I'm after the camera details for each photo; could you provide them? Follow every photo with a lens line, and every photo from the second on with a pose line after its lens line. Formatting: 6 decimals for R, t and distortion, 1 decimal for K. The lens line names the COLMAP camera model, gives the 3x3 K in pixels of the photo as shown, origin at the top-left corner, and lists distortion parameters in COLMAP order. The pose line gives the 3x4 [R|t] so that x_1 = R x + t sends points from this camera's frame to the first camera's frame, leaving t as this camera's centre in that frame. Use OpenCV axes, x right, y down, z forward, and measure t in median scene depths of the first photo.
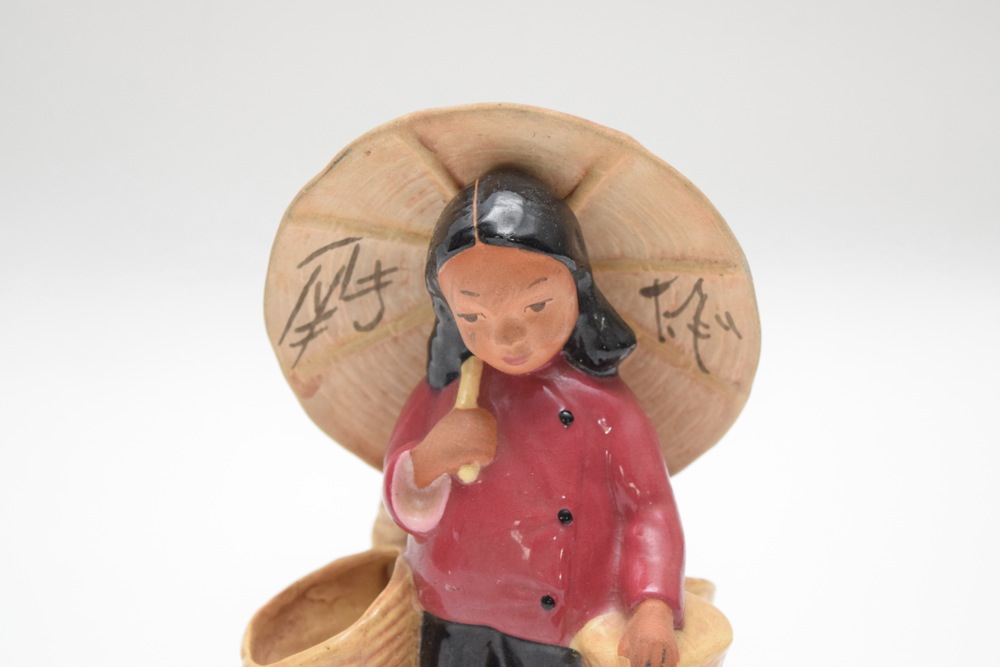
lens RADIAL K [[2300.9, 0, 500.1], [0, 2300.9, 334.3], [0, 0, 1]] dist [0.073997, 0.000000]
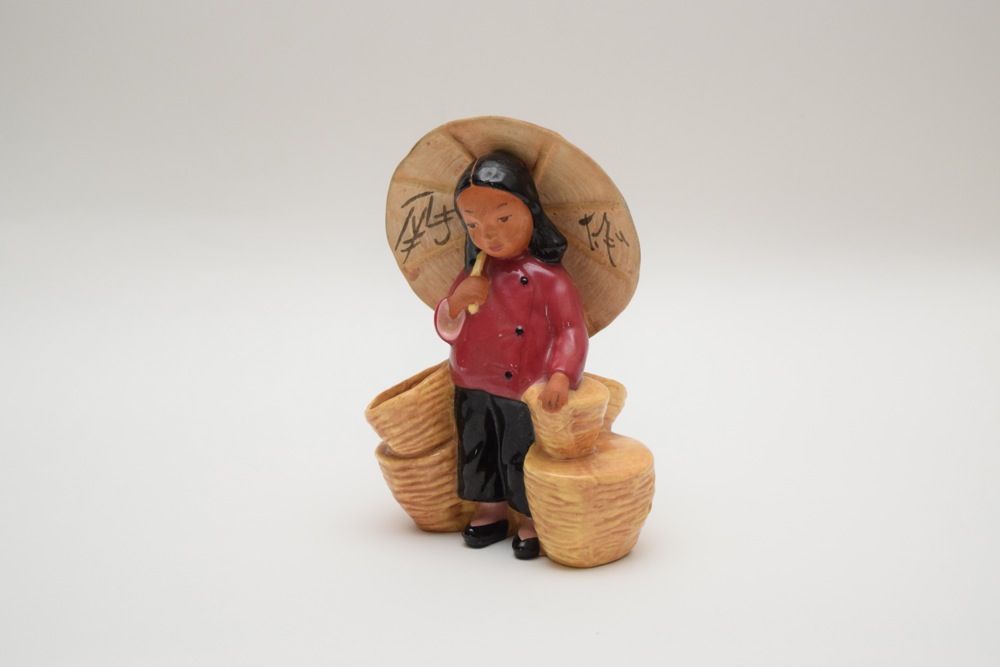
lens RADIAL K [[1876.1, 0, 507.6], [0, 1876.1, 337.2], [0, 0, 1]] dist [-0.080789, 0.000000]
pose [[0.970681, 0.017010, -0.239770, 0.384852], [-0.035405, 0.996731, -0.072625, 0.194223], [0.237751, 0.078985, 0.968110, -0.499191]]
